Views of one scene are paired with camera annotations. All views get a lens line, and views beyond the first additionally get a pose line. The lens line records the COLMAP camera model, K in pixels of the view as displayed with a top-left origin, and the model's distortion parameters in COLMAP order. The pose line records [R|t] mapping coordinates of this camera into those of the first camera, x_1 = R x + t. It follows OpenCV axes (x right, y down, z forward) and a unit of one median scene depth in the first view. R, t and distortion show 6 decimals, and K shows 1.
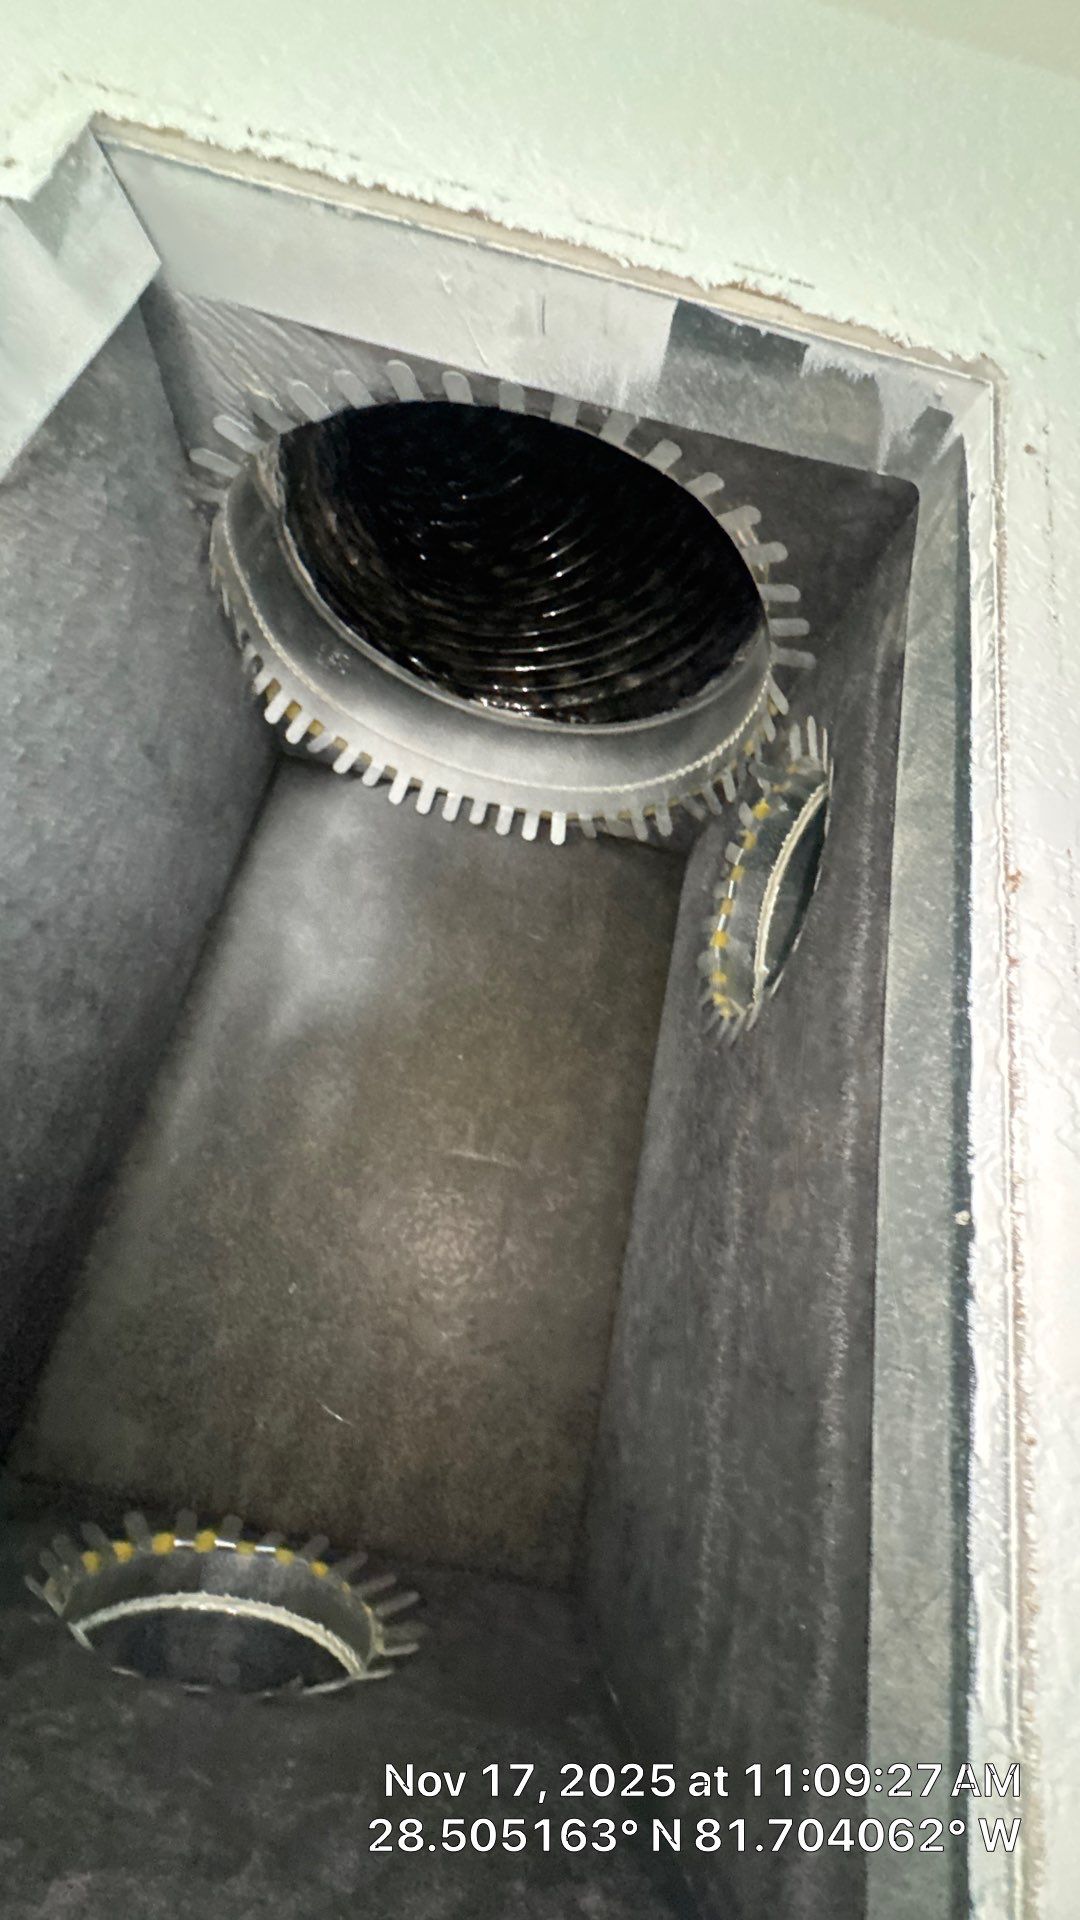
lens RADIAL K [[768.7, 0, 540.0], [0, 768.7, 960.0], [0, 0, 1]] dist [-0.010428, 0.001870]
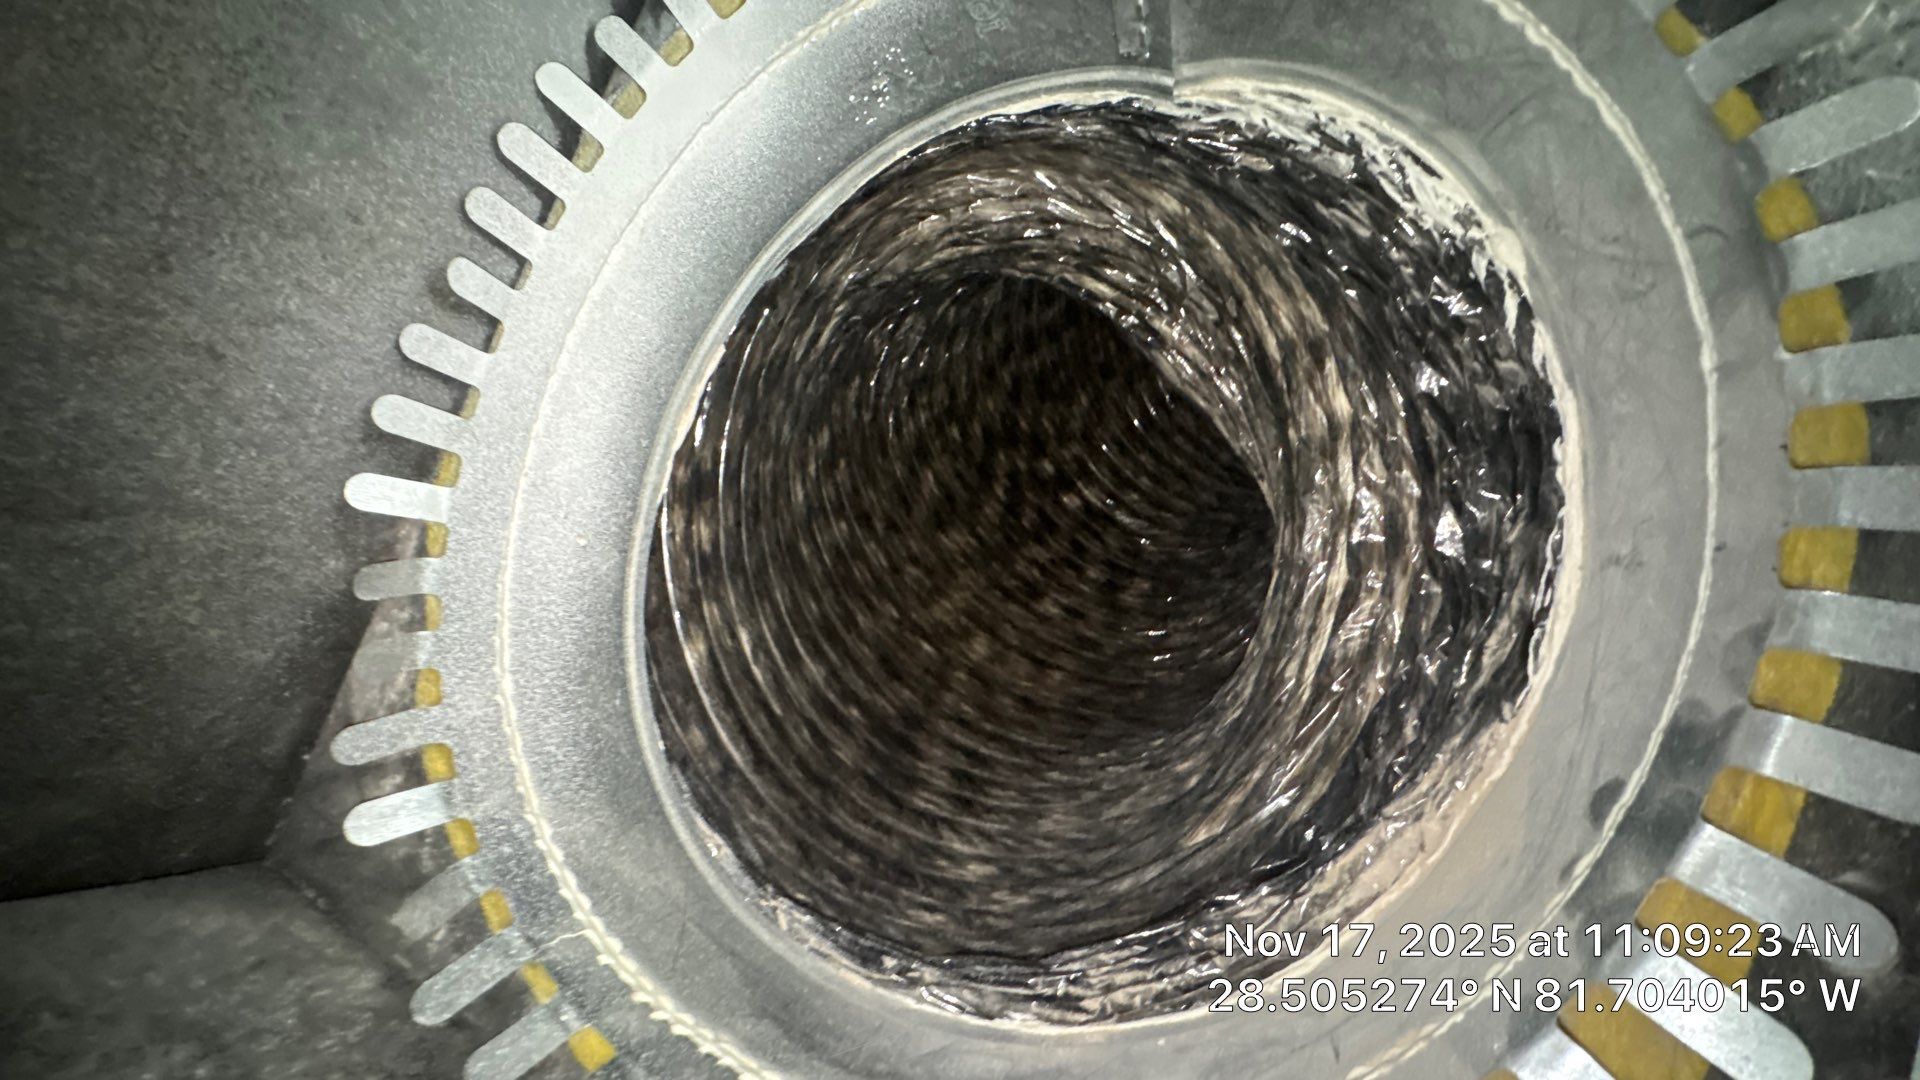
lens RADIAL K [[775.7, 0, 960.0], [0, 775.7, 540.0], [0, 0, 1]] dist [0.018342, 0.000225]
pose [[-0.159426, 0.986288, 0.042642, -0.015314], [-0.645845, -0.071533, -0.760110, -0.070598], [-0.746637, -0.148722, 0.648394, 0.626757]]
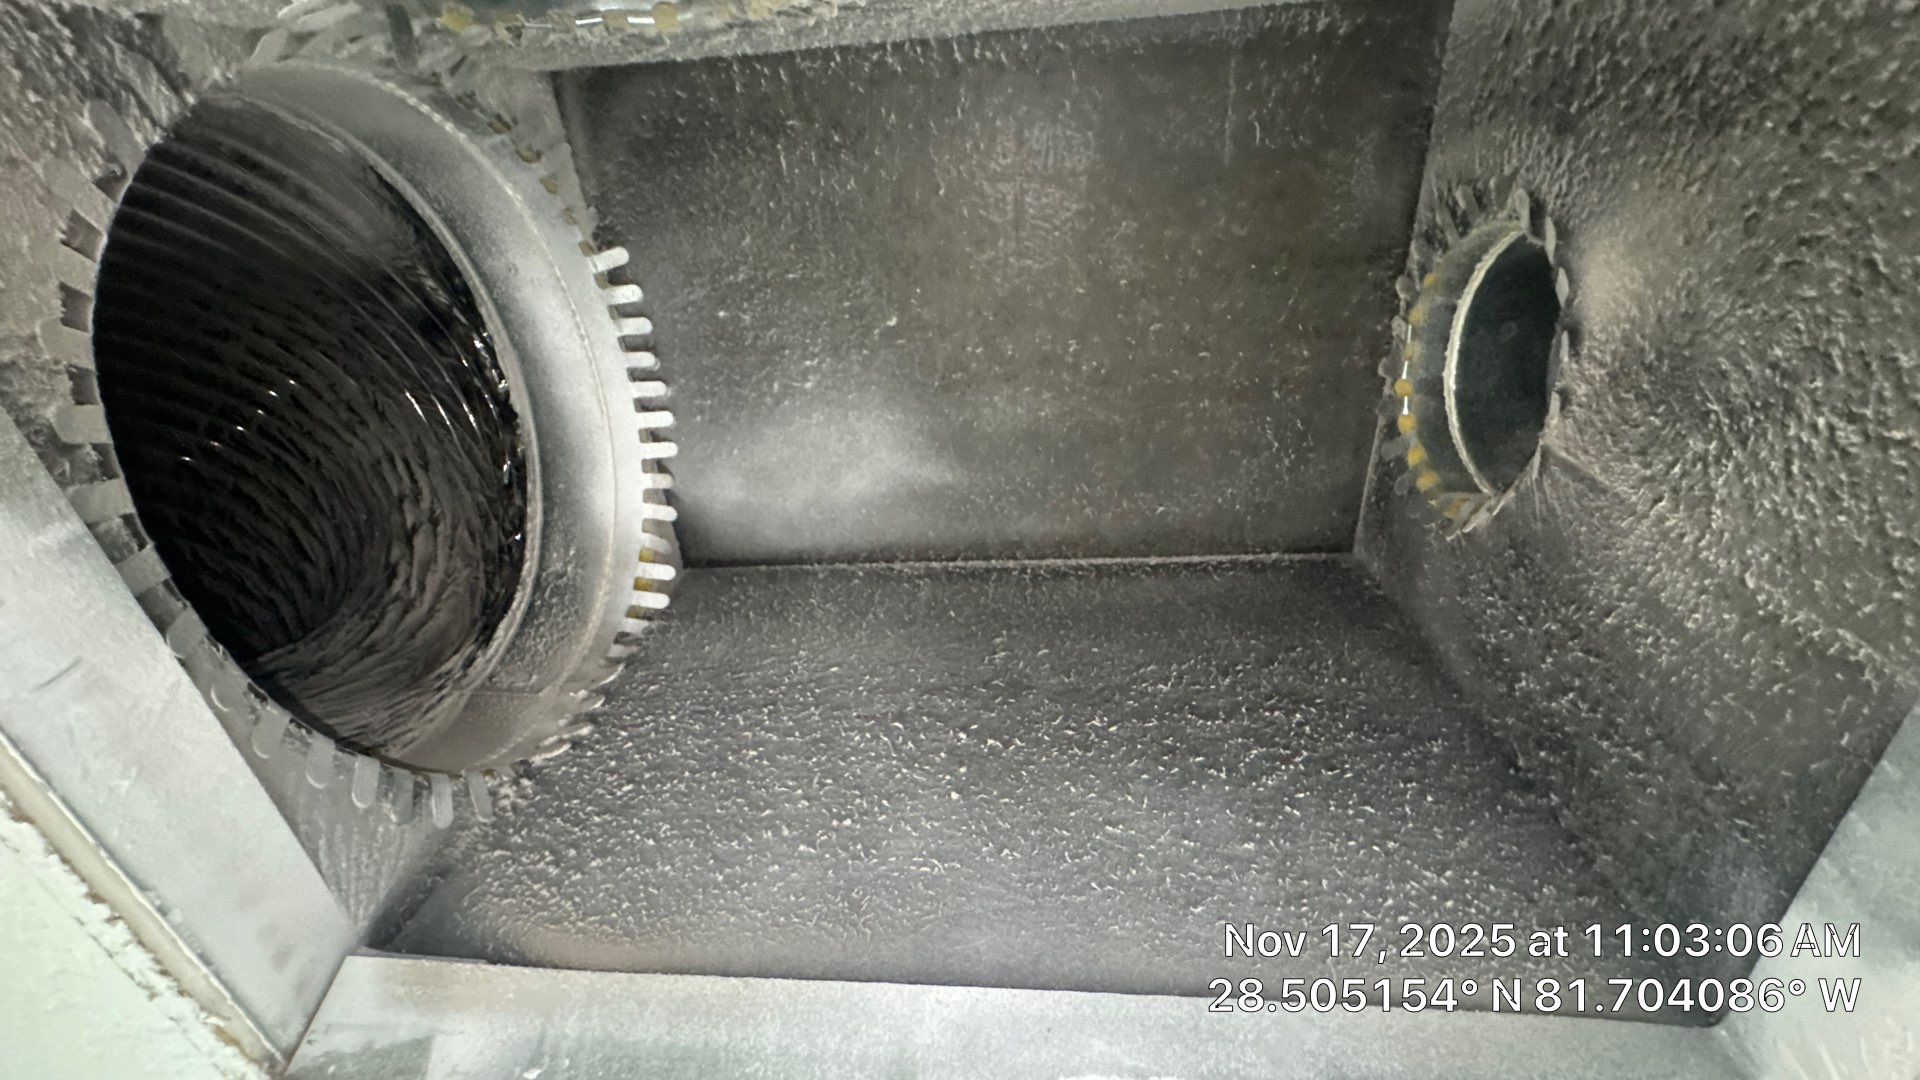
lens RADIAL K [[768.7, 0, 960.0], [0, 768.7, 540.0], [0, 0, 1]] dist [-0.010428, 0.001870]
pose [[-0.278564, -0.790630, -0.545258, 0.140384], [0.914867, -0.391210, 0.099867, -0.034649], [-0.292268, -0.471019, 0.832298, 0.101622]]
